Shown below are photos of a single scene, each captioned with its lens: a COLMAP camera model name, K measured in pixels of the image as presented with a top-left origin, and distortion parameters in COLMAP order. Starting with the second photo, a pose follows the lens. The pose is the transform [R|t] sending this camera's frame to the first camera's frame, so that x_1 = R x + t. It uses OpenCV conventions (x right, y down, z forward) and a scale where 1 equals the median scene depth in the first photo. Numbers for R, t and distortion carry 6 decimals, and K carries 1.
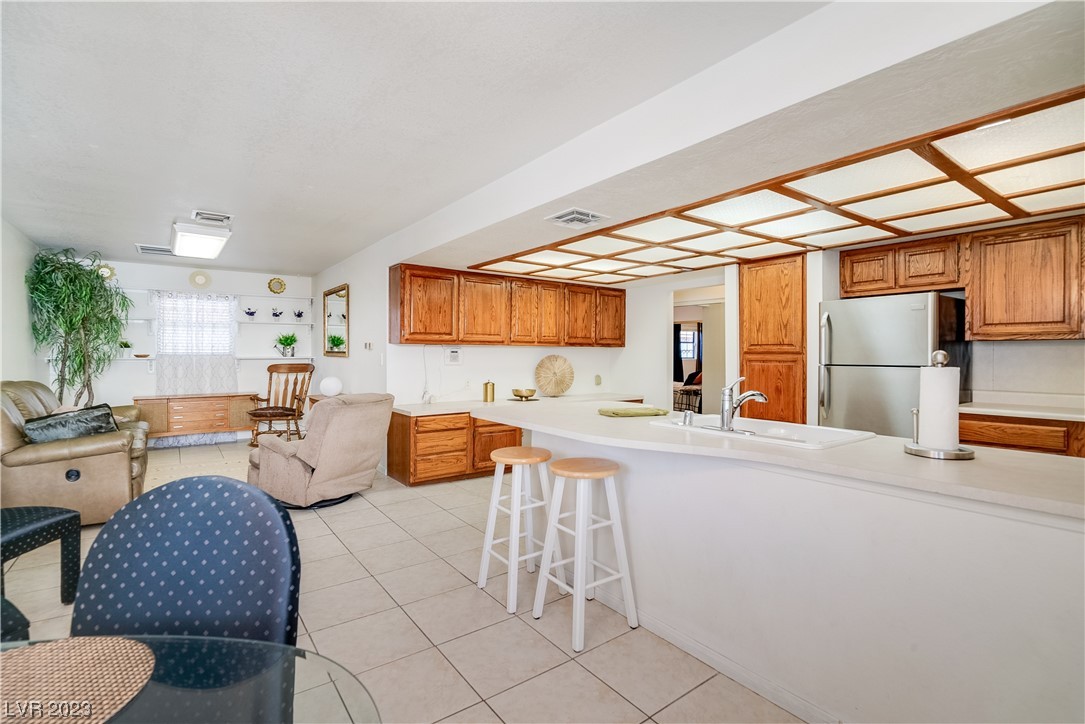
lens RADIAL K [[506.4, 0, 542.0], [0, 506.4, 358.1], [0, 0, 1]] dist [-0.000326, -0.001254]
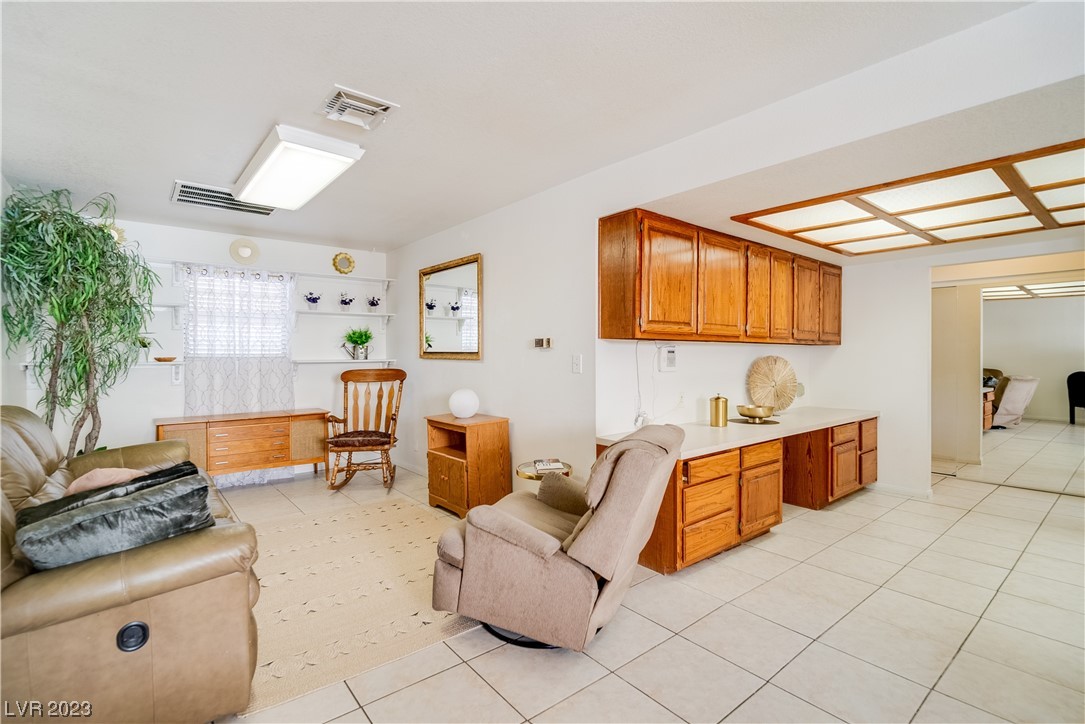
lens RADIAL K [[506.4, 0, 543.3], [0, 506.4, 359.2], [0, 0, 1]] dist [-0.000326, -0.001254]
pose [[0.998657, -0.003627, 0.051686, -0.362589], [0.003617, 0.999993, 0.000282, -0.003314], [-0.051687, -0.000095, 0.998663, 0.333103]]
